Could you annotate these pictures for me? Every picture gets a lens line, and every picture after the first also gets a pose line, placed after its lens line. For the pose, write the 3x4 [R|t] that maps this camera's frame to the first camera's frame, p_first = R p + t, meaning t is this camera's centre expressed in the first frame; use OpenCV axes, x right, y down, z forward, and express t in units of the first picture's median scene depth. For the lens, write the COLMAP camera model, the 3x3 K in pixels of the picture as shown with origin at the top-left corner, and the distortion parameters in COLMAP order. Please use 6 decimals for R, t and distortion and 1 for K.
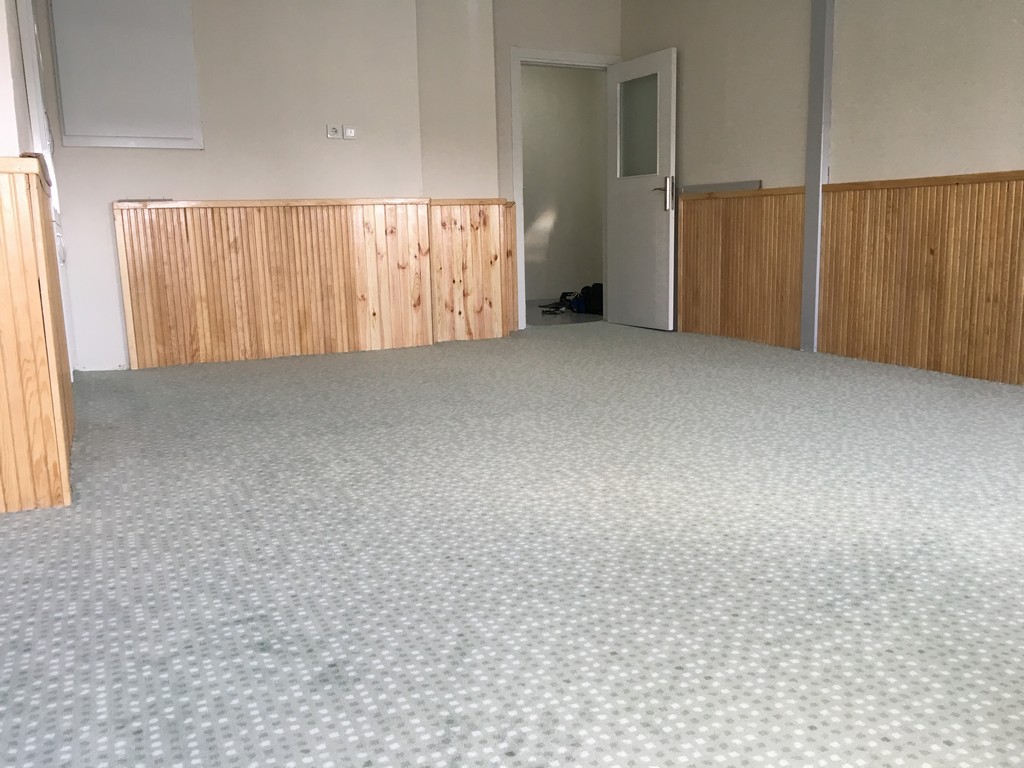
lens RADIAL K [[870.7, 0, 515.3], [0, 870.7, 384.5], [0, 0, 1]] dist [0.083865, -0.103161]
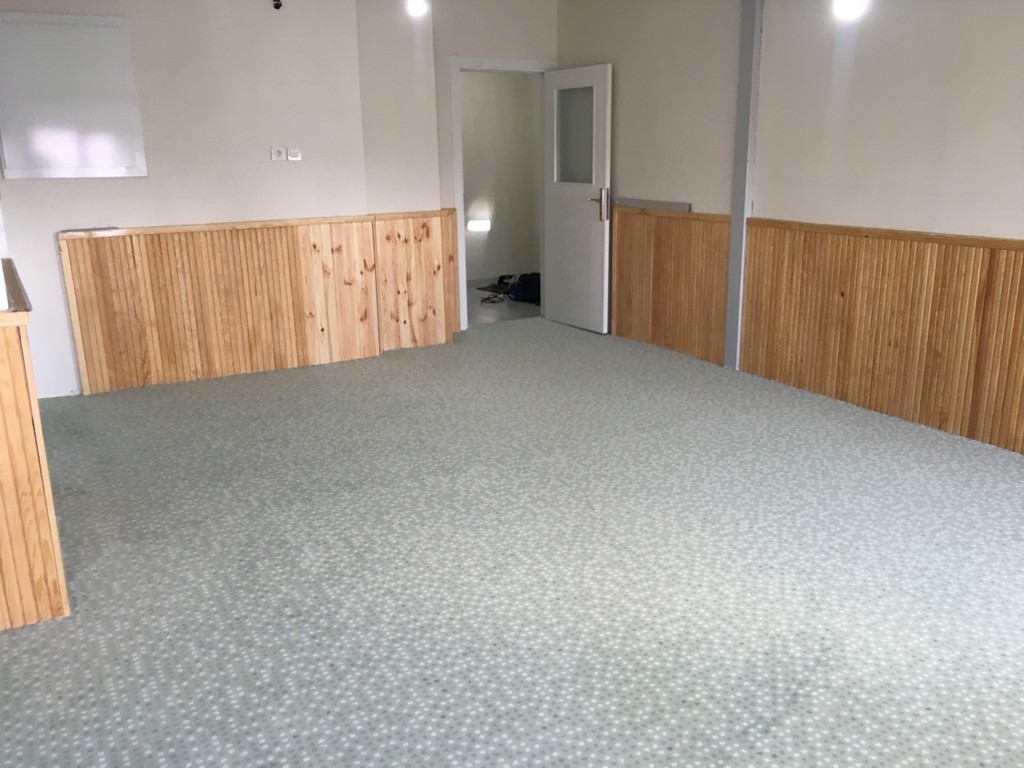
lens RADIAL K [[865.4, 0, 515.3], [0, 865.4, 383.9], [0, 0, 1]] dist [0.088481, -0.102583]
pose [[0.996778, -0.013443, 0.079075, -0.021805], [0.006042, 0.995638, 0.093108, -0.147401], [-0.079982, -0.092330, 0.992511, -0.059242]]
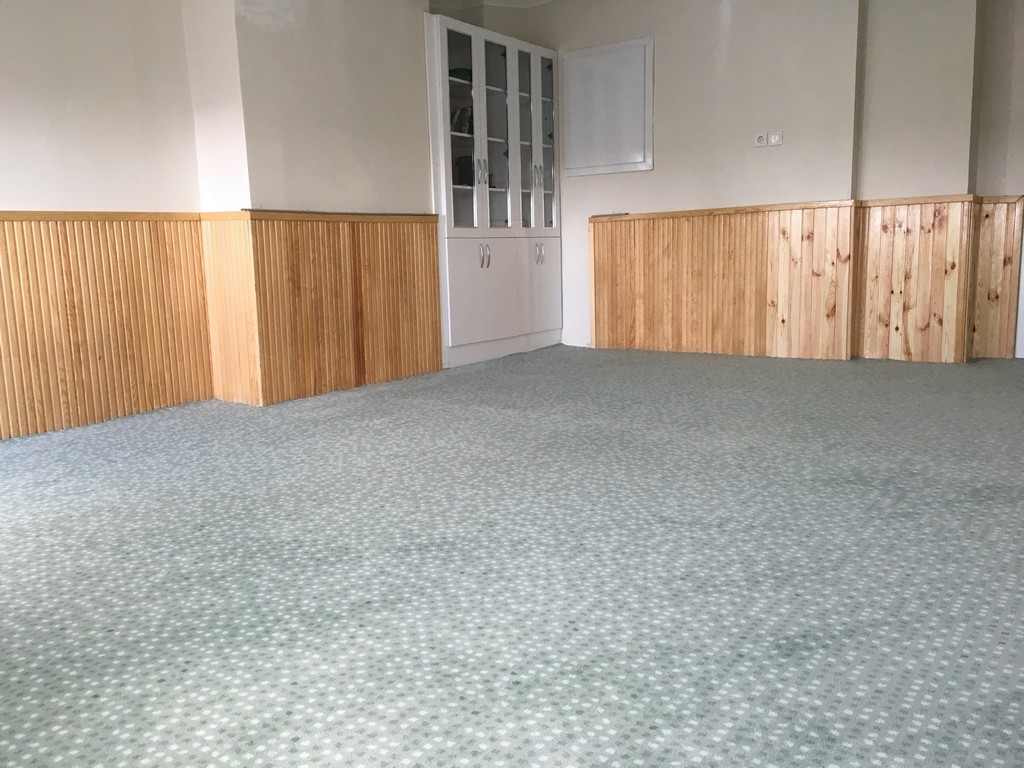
lens RADIAL K [[870.7, 0, 515.3], [0, 870.7, 384.5], [0, 0, 1]] dist [0.083865, -0.103161]
pose [[0.490212, 0.146657, -0.859176, 0.728288], [-0.135812, 0.986555, 0.090911, -0.078294], [0.860957, 0.072121, 0.503539, 0.330703]]
